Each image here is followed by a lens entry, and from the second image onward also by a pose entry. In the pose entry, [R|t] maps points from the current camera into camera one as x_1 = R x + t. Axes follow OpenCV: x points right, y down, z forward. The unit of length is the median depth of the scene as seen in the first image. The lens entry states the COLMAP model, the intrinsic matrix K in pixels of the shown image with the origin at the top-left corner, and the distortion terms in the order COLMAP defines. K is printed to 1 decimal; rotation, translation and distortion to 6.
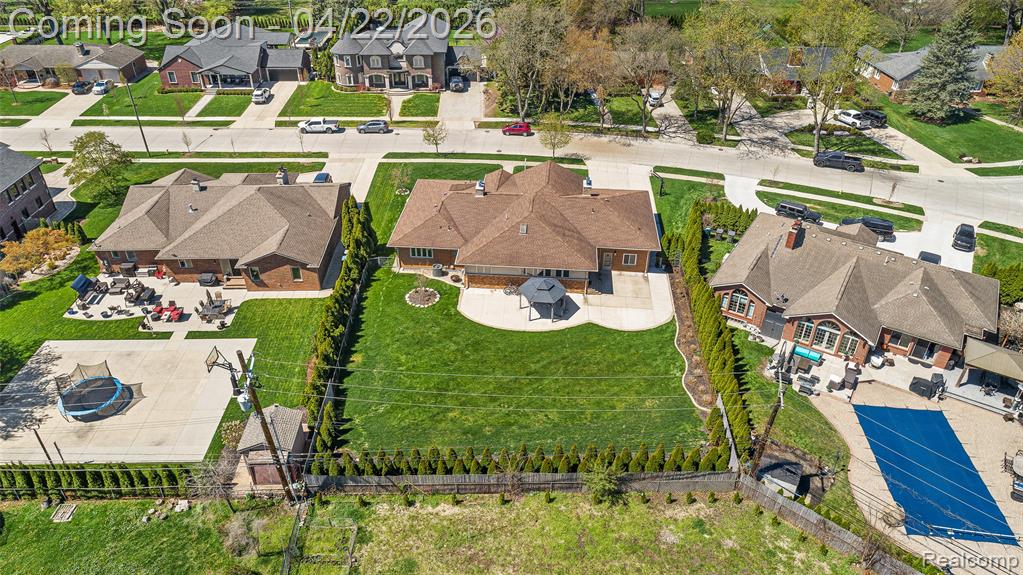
lens RADIAL K [[700.0, 0, 511.5], [0, 700.0, 287.5], [0, 0, 1]] dist [-0.000692, 0.002591]
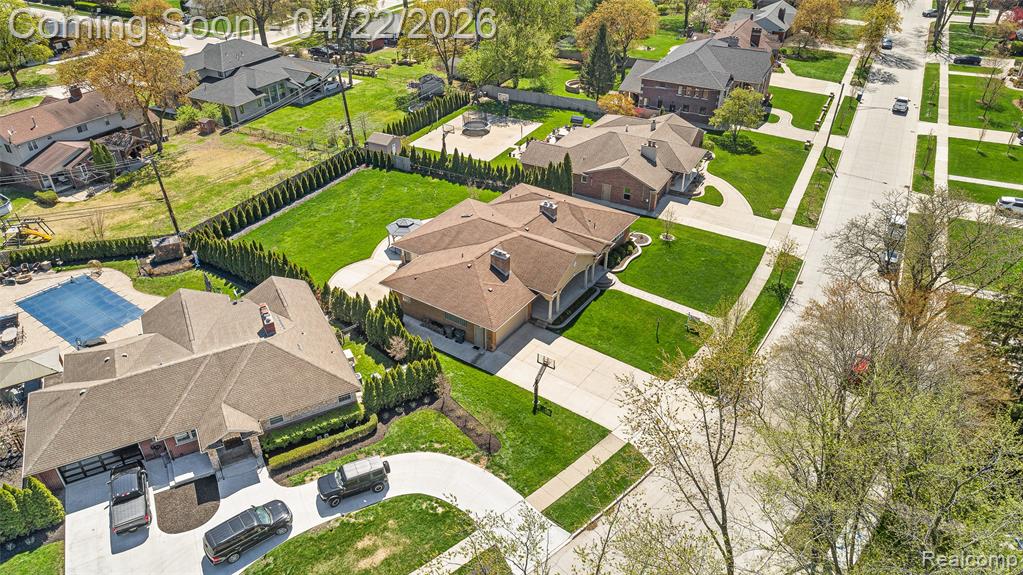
lens RADIAL K [[700.0, 0, 511.5], [0, 700.0, 287.5], [0, 0, 1]] dist [-0.000692, 0.002591]
pose [[-0.489508, 0.458175, -0.741928, 0.914190], [-0.488564, 0.560644, 0.668568, -0.844997], [0.722279, 0.689749, -0.050592, 1.279323]]
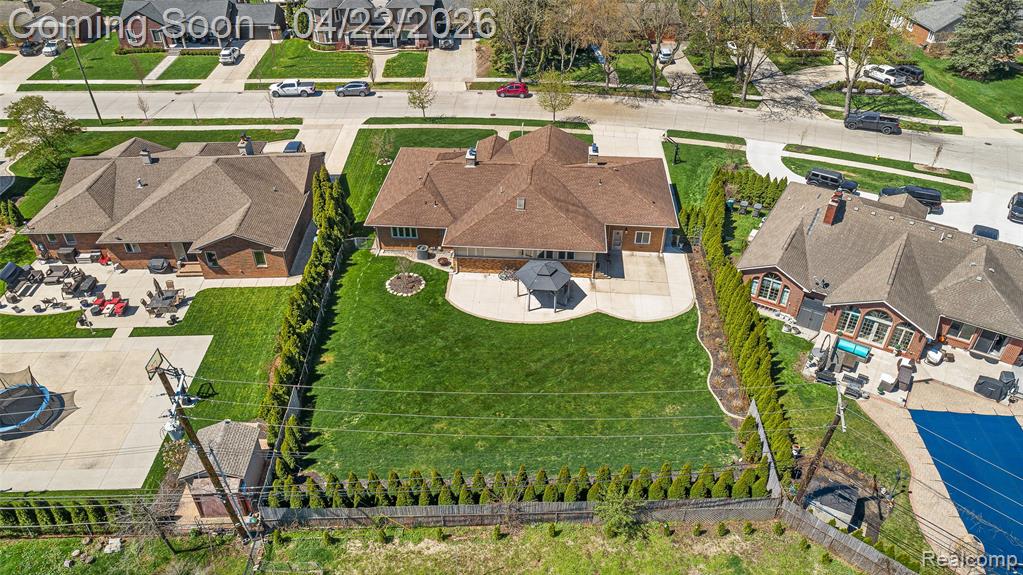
lens RADIAL K [[700.0, 0, 511.5], [0, 700.0, 287.5], [0, 0, 1]] dist [-0.000692, 0.002591]
pose [[0.999953, -0.009644, 0.000949, 0.003847], [0.009590, 0.998906, 0.045768, -0.020903], [-0.001389, -0.045757, 0.998952, 0.133093]]
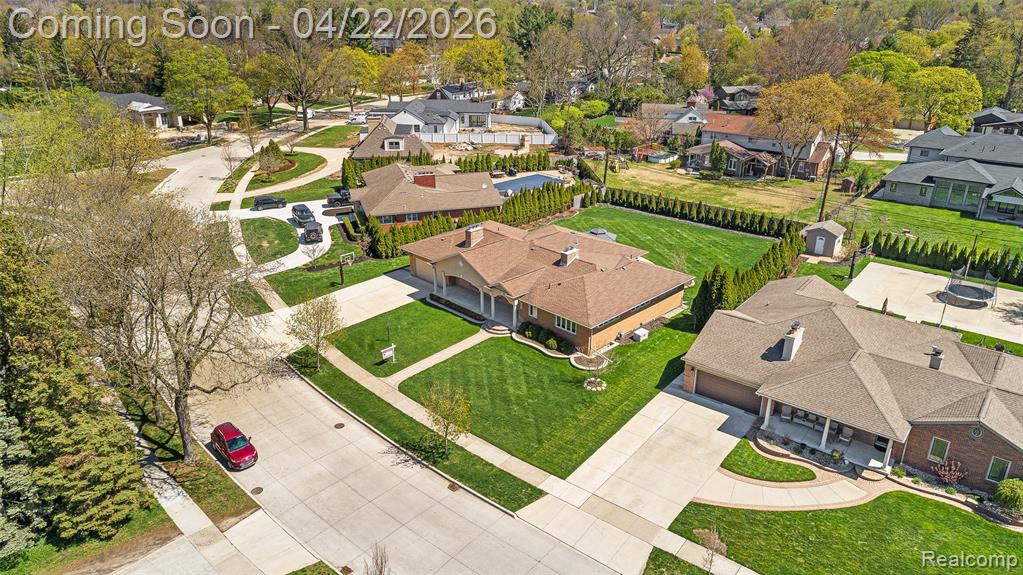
lens RADIAL K [[700.0, 0, 511.5], [0, 700.0, 287.5], [0, 0, 1]] dist [-0.000692, 0.002591]
pose [[-0.765447, -0.259724, 0.588756, -0.605269], [0.347203, 0.603633, 0.717689, -0.912897], [-0.541794, 0.753771, -0.371872, 1.642665]]
